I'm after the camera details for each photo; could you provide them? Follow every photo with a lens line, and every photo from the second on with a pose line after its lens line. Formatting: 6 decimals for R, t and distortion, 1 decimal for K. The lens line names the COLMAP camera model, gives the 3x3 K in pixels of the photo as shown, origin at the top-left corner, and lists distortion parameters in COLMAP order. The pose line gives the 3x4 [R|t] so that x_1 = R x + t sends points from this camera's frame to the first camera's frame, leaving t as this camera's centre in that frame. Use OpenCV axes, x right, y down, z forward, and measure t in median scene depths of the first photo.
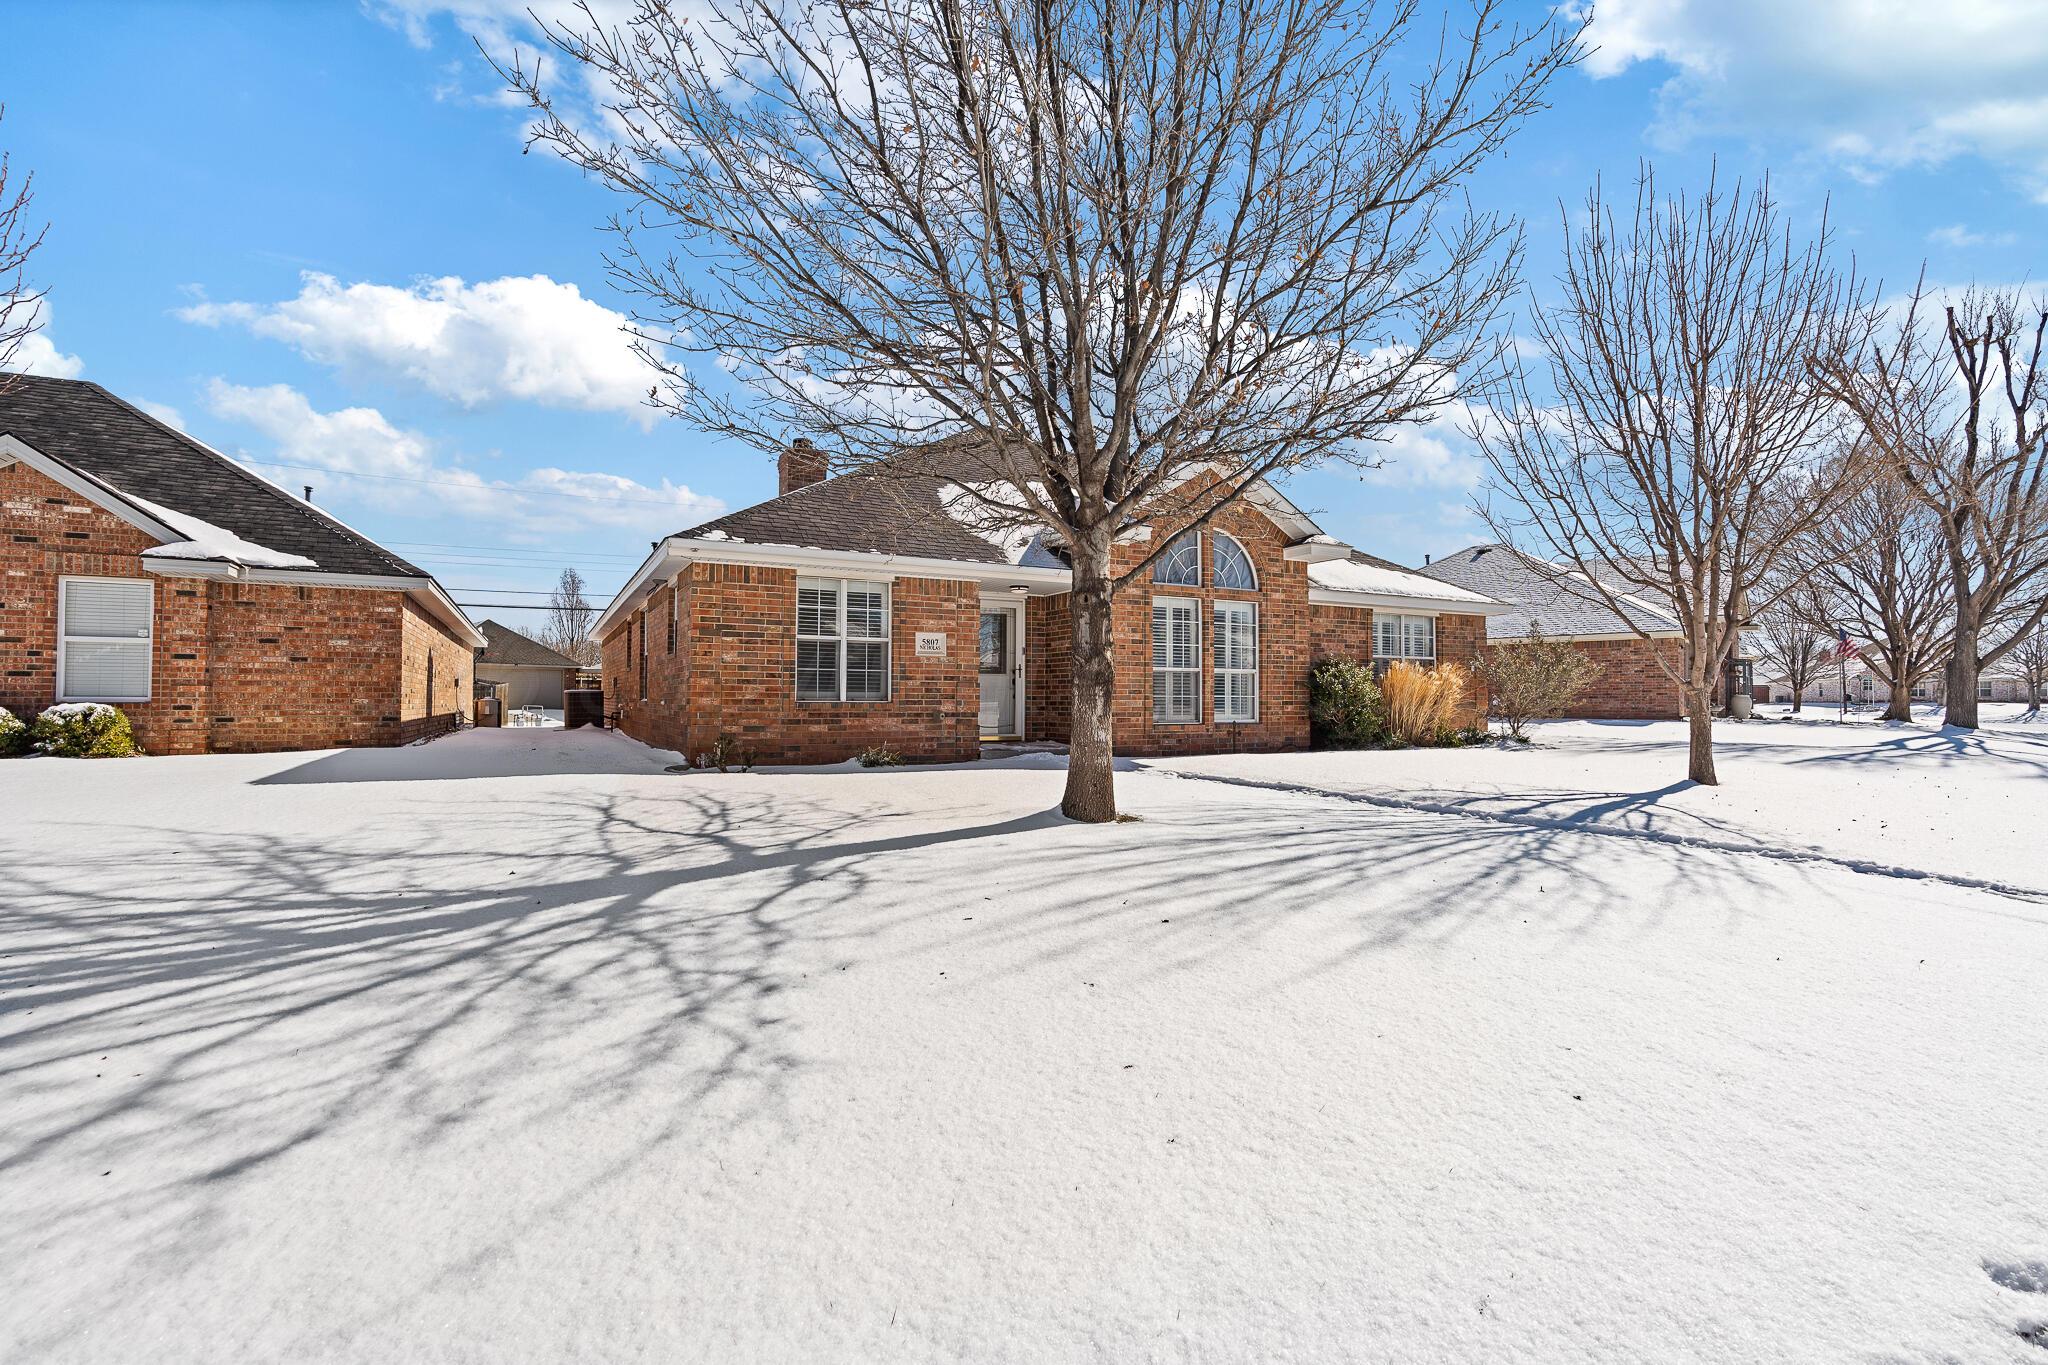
lens RADIAL K [[926.5, 0, 1021.6], [0, 926.5, 679.9], [0, 0, 1]] dist [-0.003930, -0.000266]
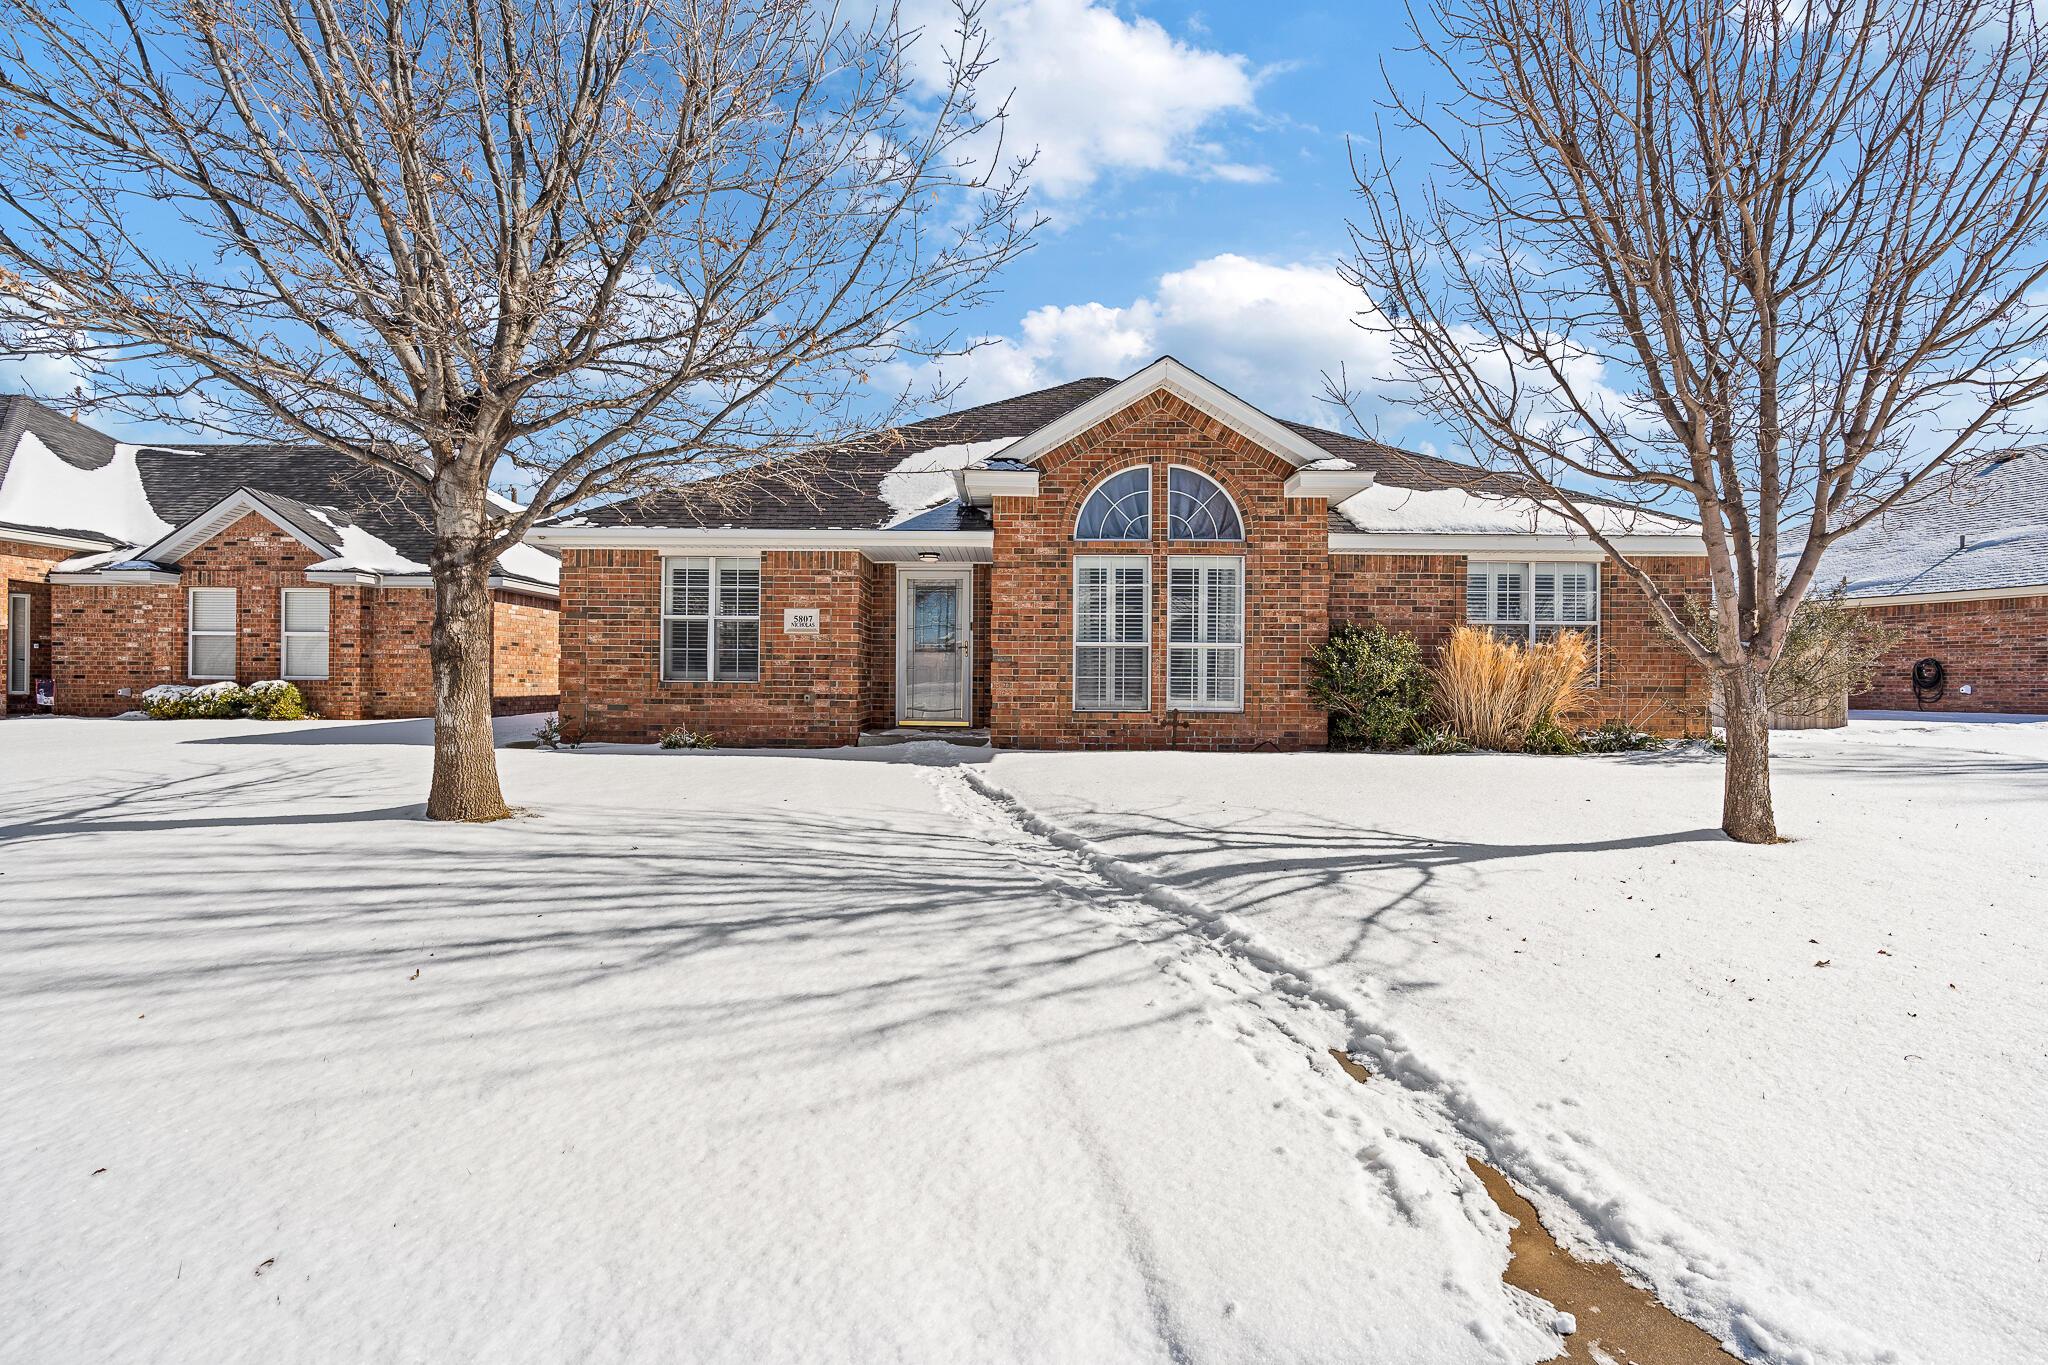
lens RADIAL K [[926.5, 0, 1023.8], [0, 926.5, 681.3], [0, 0, 1]] dist [-0.003930, -0.000266]
pose [[0.881323, 0.004050, -0.472497, 0.552168], [0.005481, 0.999808, 0.018792, 0.006211], [0.472483, -0.019152, 0.881132, 0.282011]]
